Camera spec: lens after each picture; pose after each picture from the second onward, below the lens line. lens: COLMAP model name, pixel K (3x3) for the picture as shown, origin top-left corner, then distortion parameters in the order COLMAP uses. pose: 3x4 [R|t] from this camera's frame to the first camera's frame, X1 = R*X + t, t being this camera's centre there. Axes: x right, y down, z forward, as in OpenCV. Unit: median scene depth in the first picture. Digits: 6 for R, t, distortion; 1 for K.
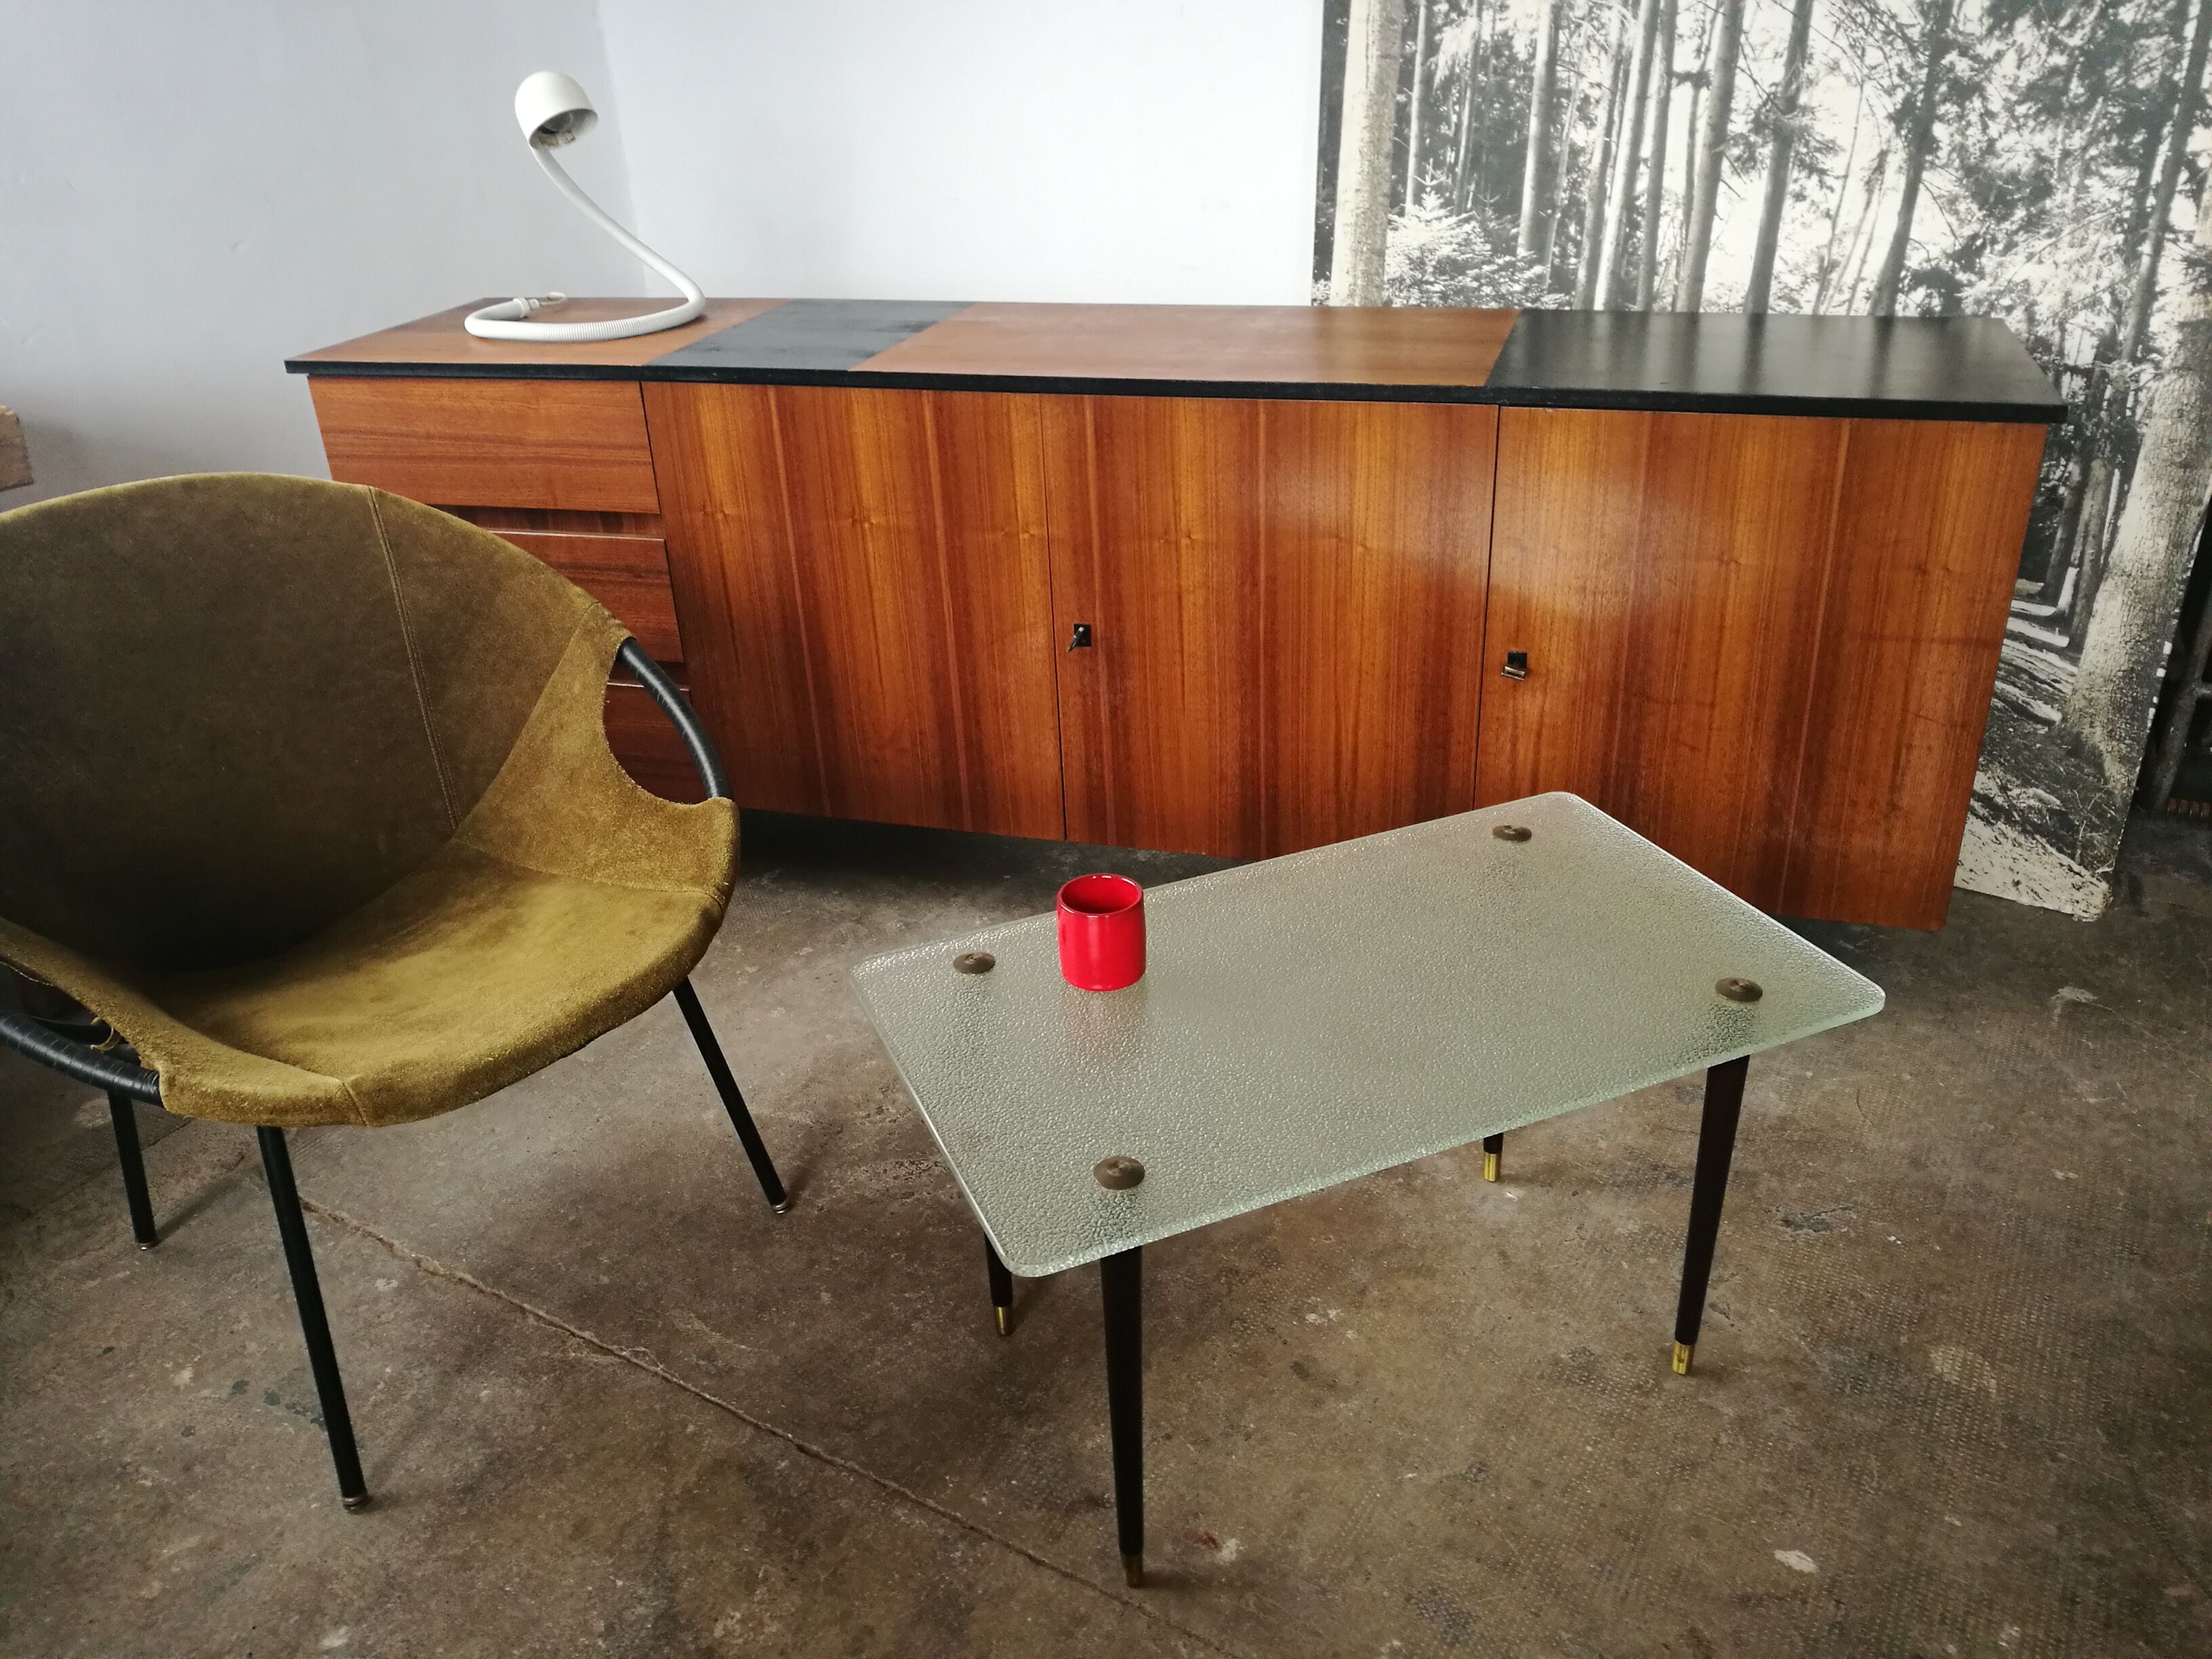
lens RADIAL K [[1745.3, 0, 1103.8], [0, 1745.3, 841.3], [0, 0, 1]] dist [-0.027371, 0.039815]
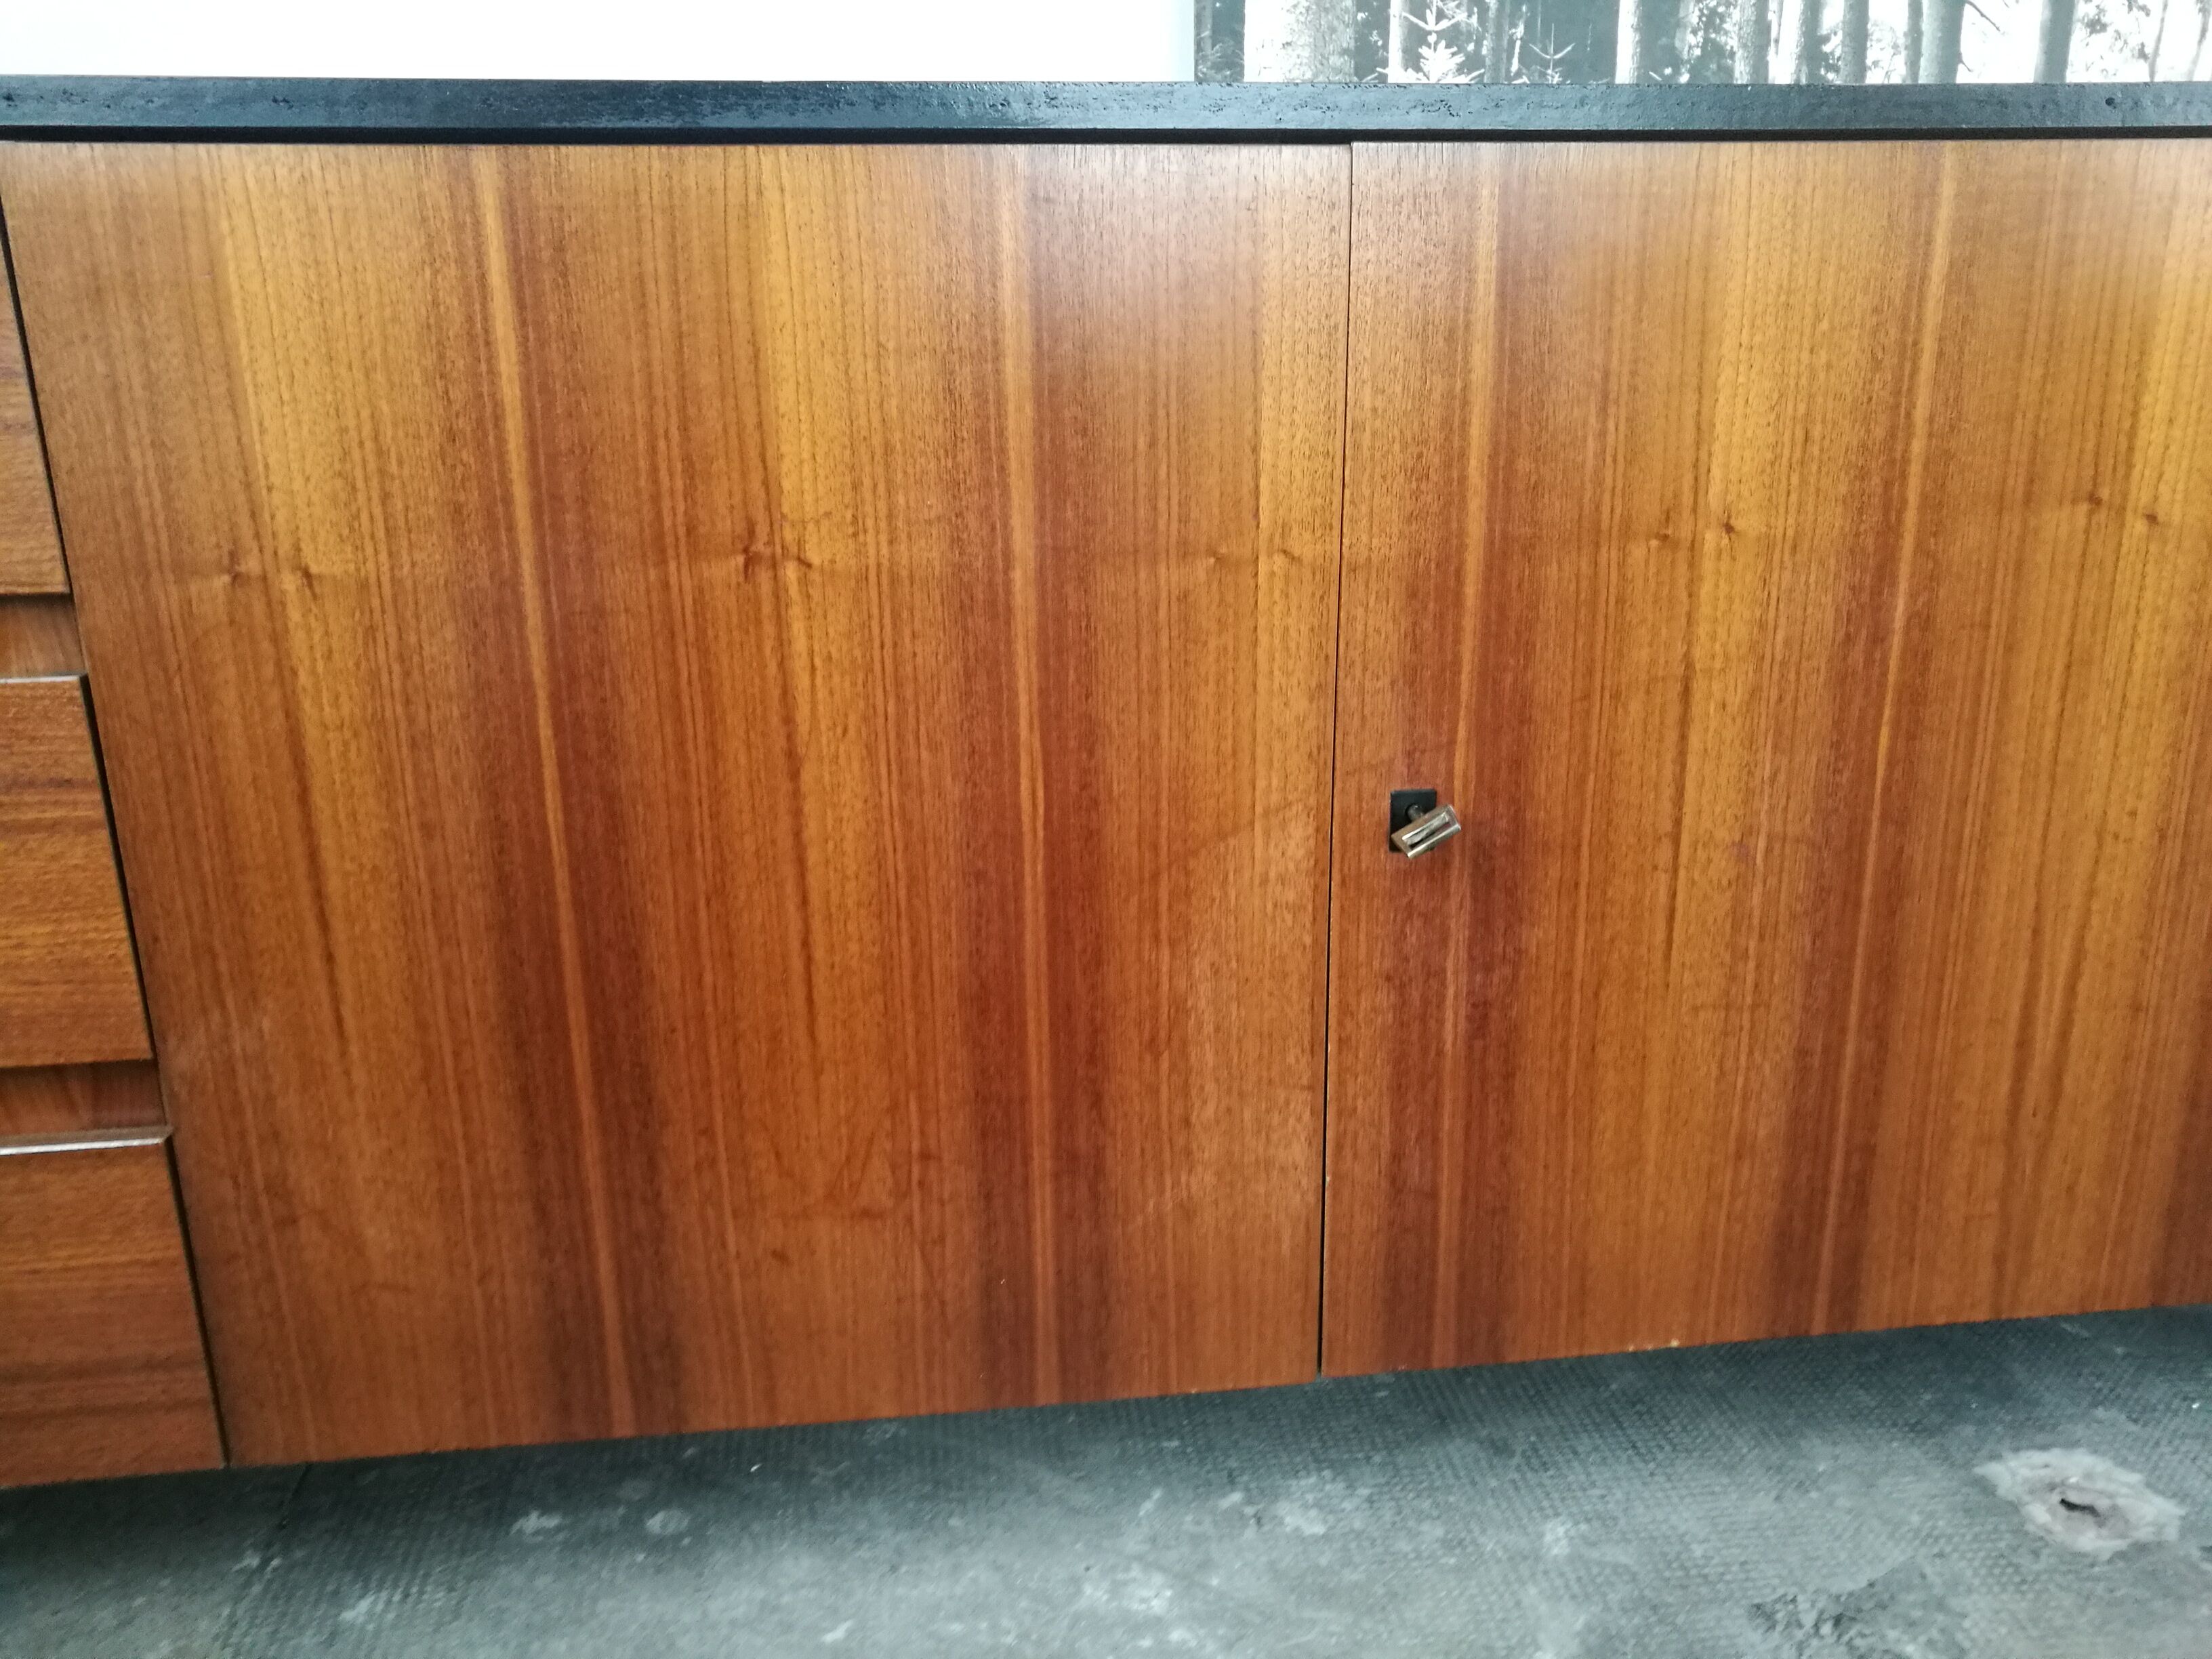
lens RADIAL K [[1745.3, 0, 1100.0], [0, 1745.3, 852.1], [0, 0, 1]] dist [-0.027371, 0.039815]
pose [[0.805058, -0.139256, 0.576619, -0.249852], [0.254167, 0.959283, -0.123189, -0.114207], [-0.535986, 0.245732, 0.807672, 0.767821]]
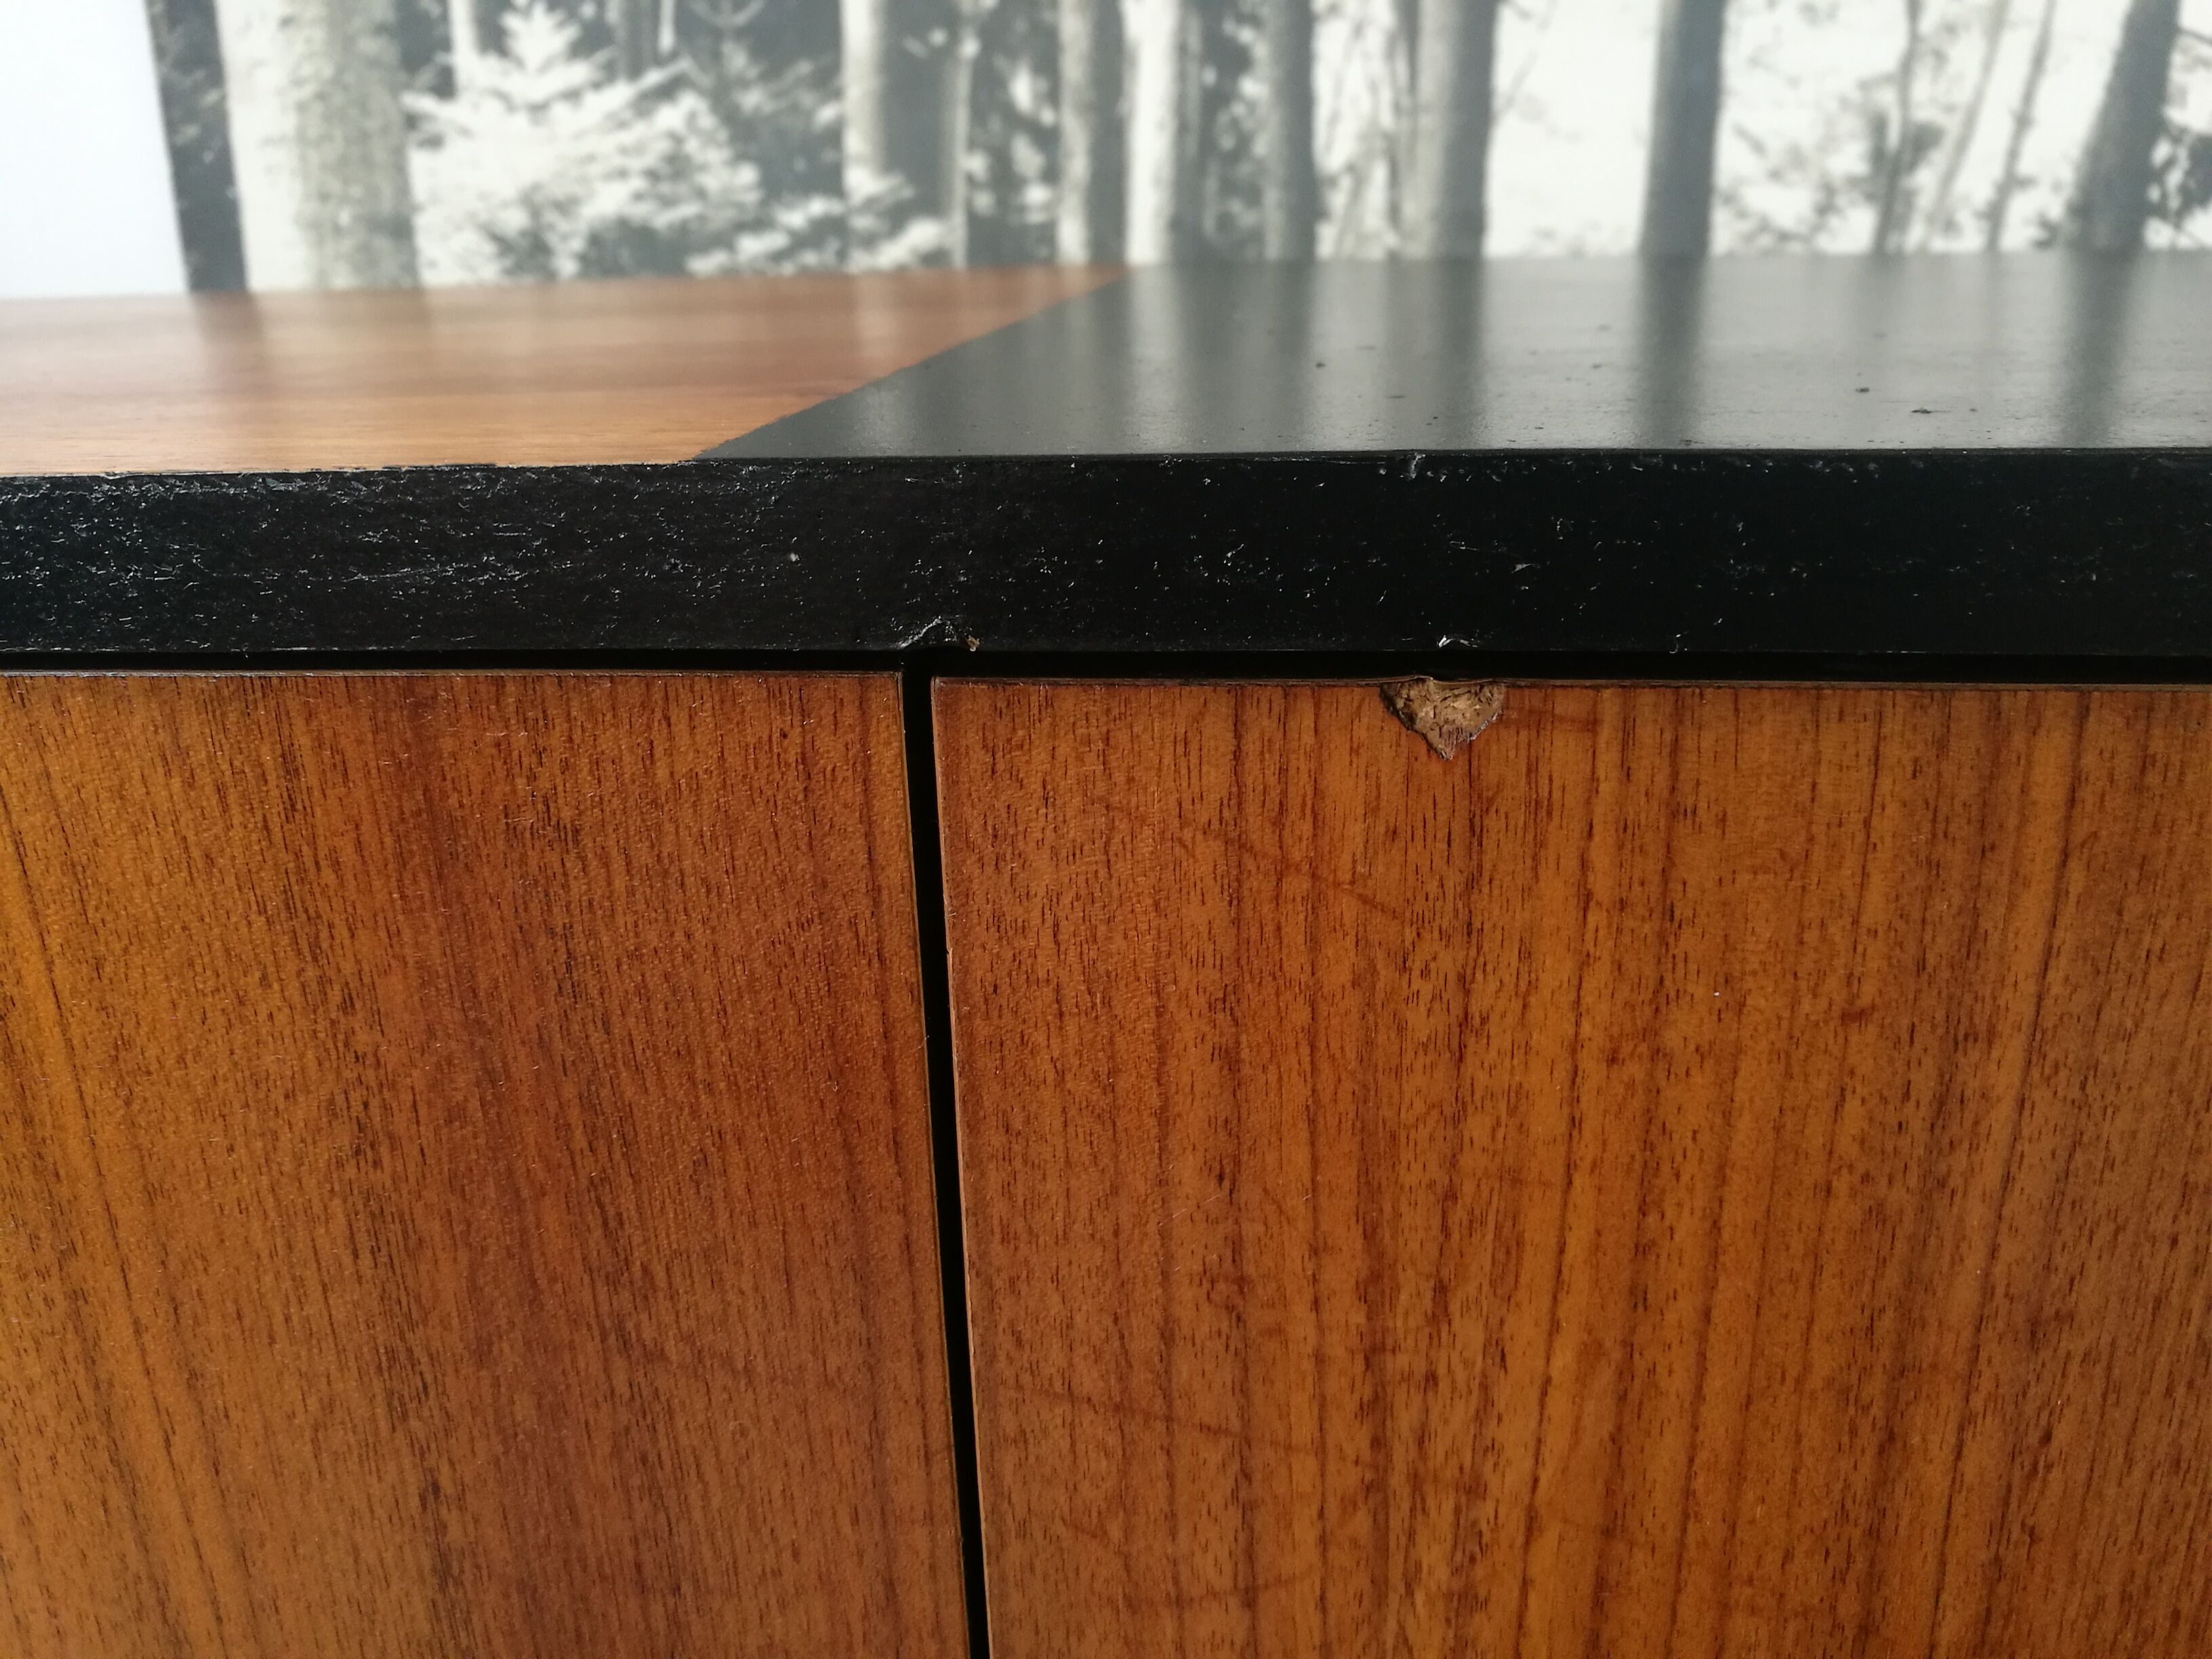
lens RADIAL K [[1745.3, 0, 1123.7], [0, 1745.3, 819.9], [0, 0, 1]] dist [-0.027371, 0.039815]
pose [[0.916822, -0.112161, 0.383218, 0.168384], [0.167462, 0.979262, -0.114029, -0.206497], [-0.362482, 0.168719, 0.916592, 0.793490]]
